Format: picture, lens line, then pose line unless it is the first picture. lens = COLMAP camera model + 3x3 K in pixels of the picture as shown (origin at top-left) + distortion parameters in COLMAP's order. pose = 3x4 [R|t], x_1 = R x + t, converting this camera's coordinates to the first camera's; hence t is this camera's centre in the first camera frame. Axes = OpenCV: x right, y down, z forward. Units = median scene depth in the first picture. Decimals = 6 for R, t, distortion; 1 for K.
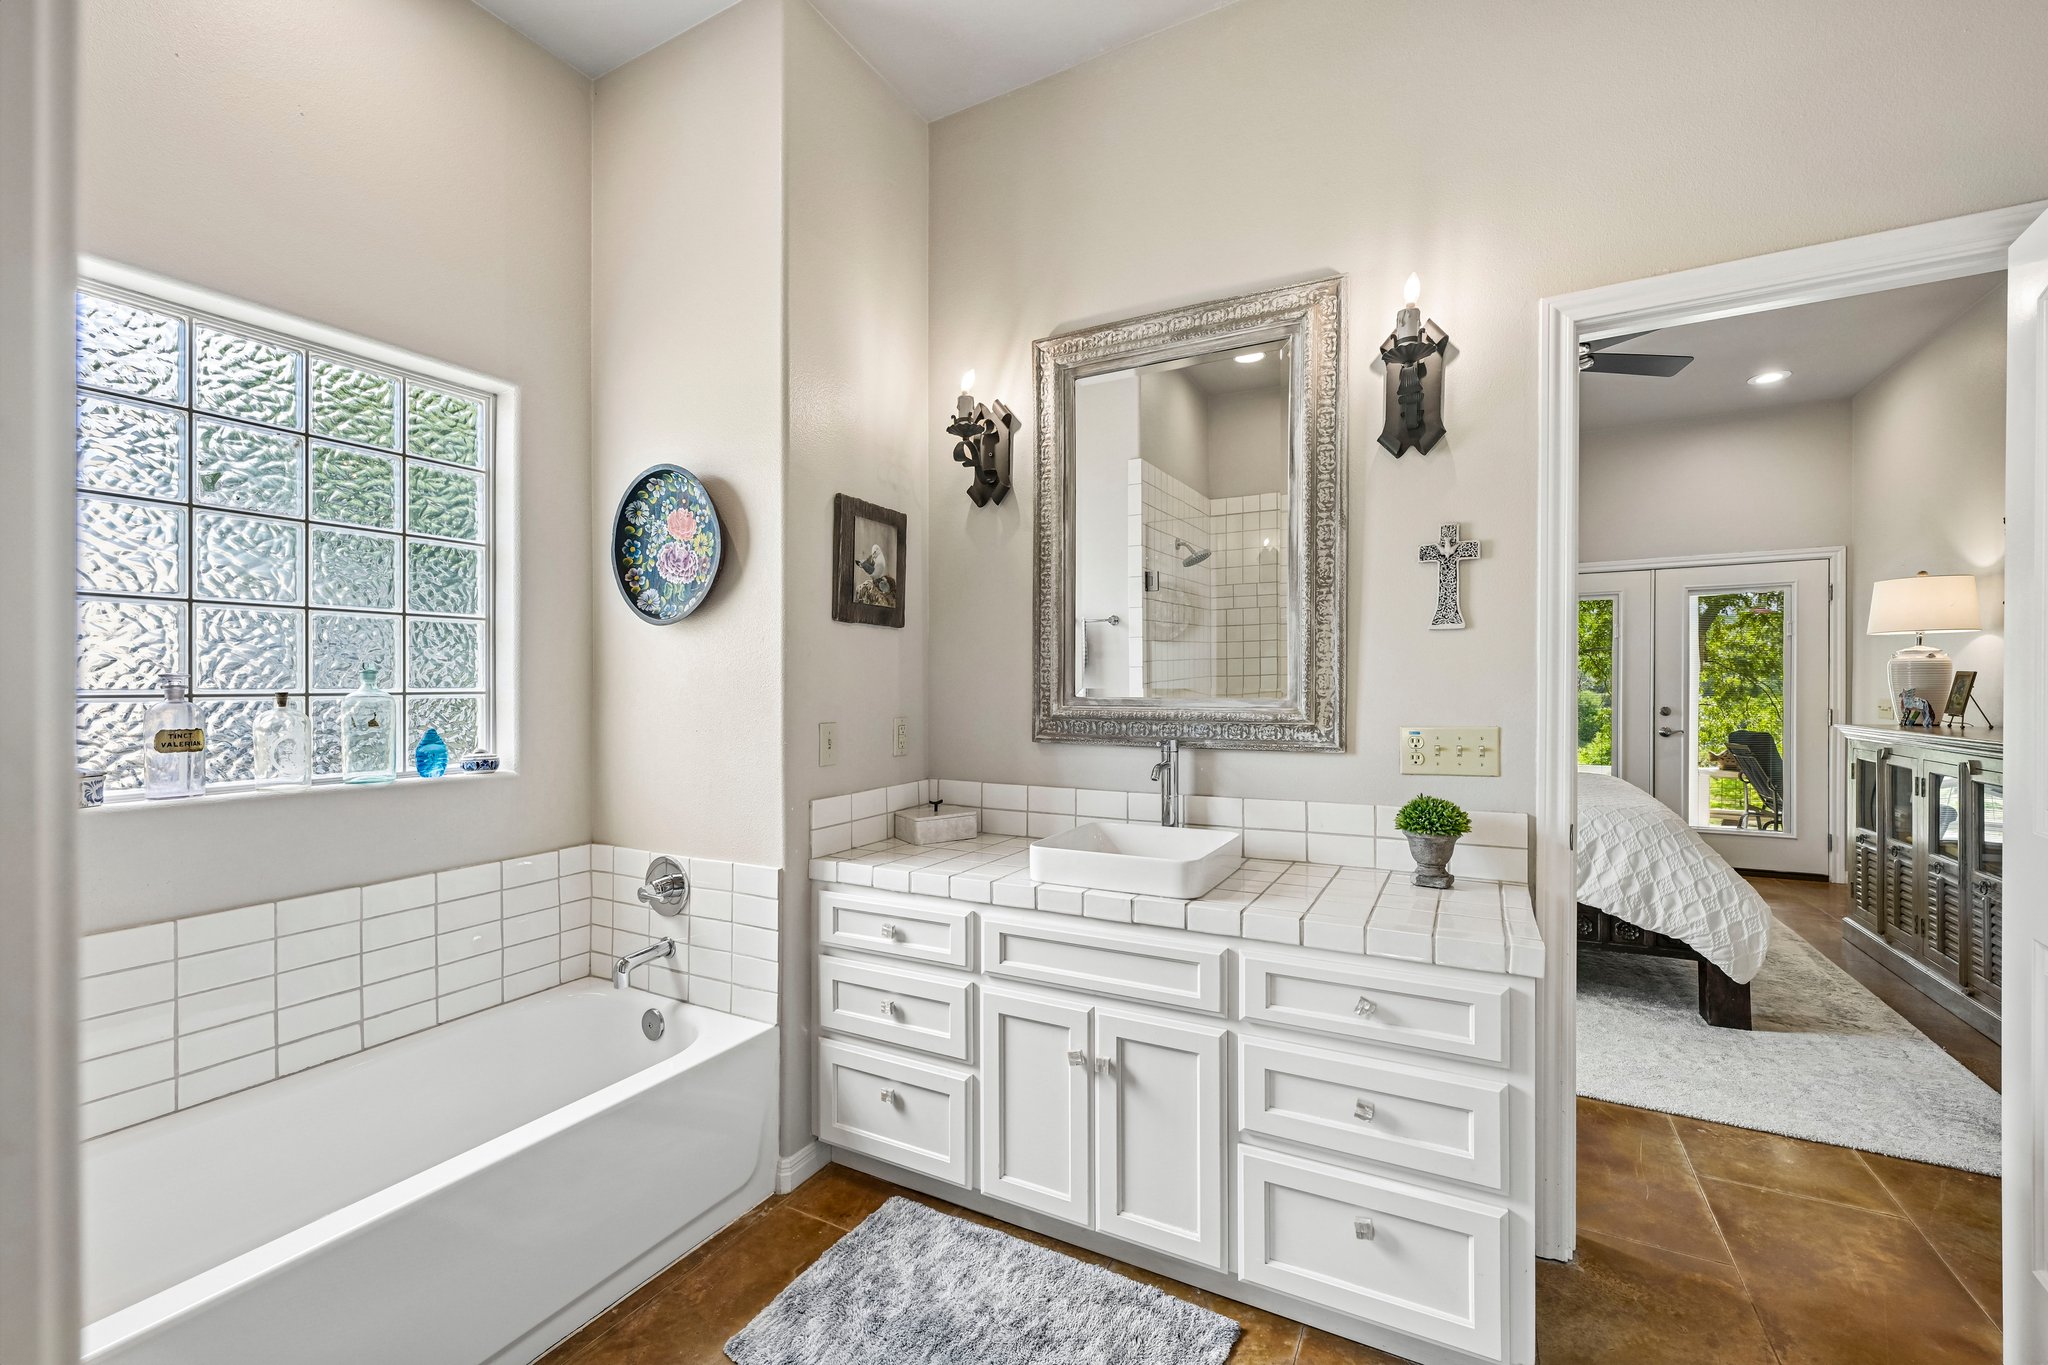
lens RADIAL K [[857.1, 0, 1025.2], [0, 857.1, 691.7], [0, 0, 1]] dist [-0.006639, 0.000765]
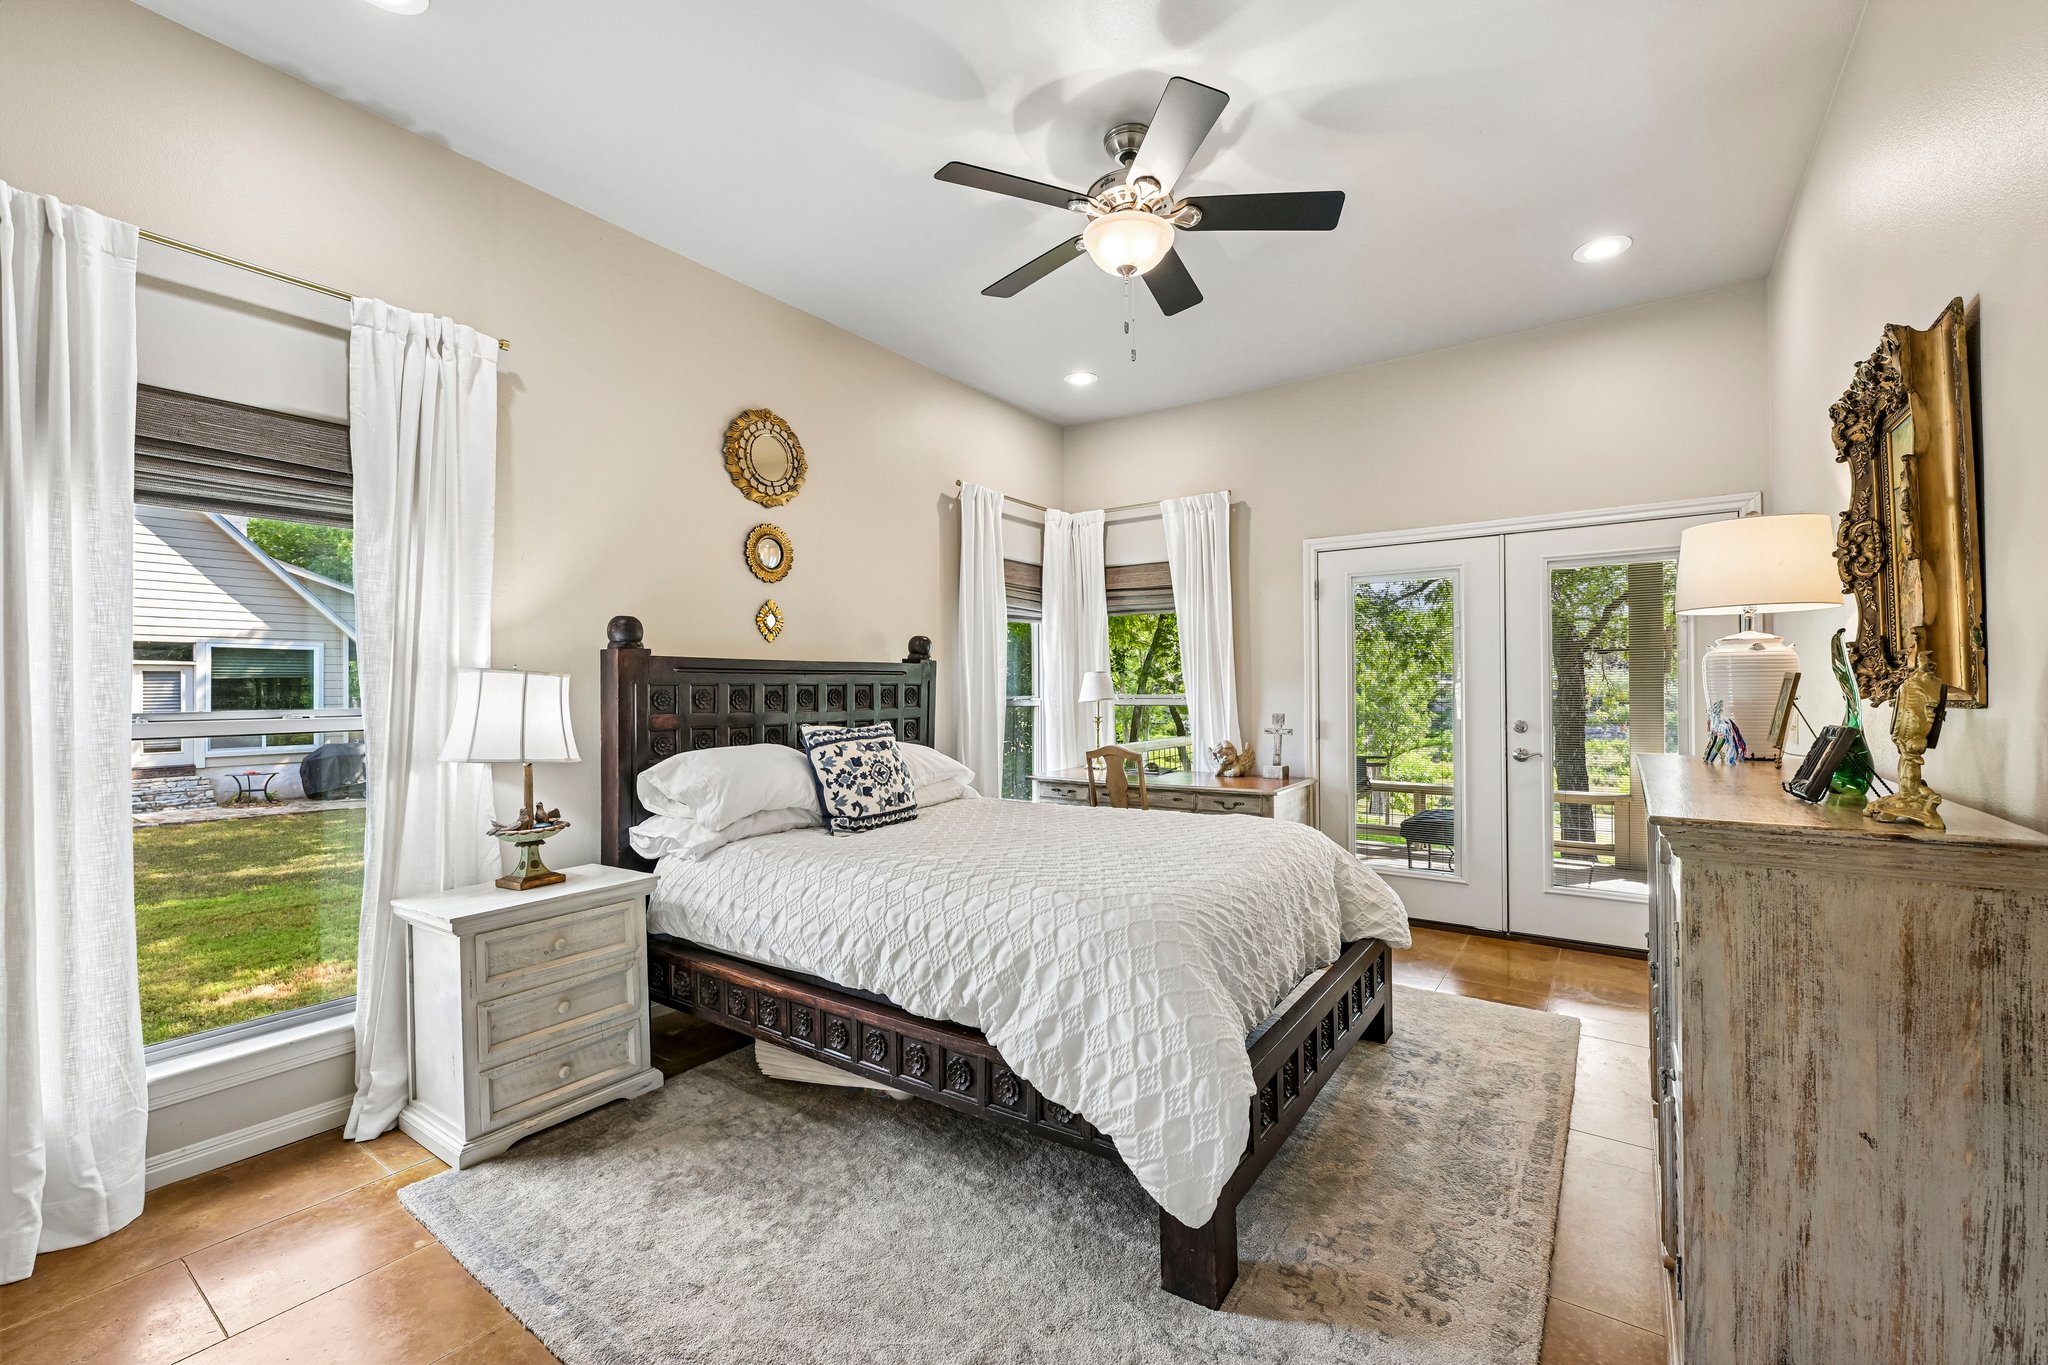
lens RADIAL K [[857.1, 0, 1017.4], [0, 857.1, 683.3], [0, 0, 1]] dist [-0.006639, 0.000765]
pose [[0.992873, 0.000159, -0.119177, 0.757912], [-0.001583, 0.999929, -0.011849, -0.009557], [0.119167, 0.011954, 0.992802, 0.403719]]
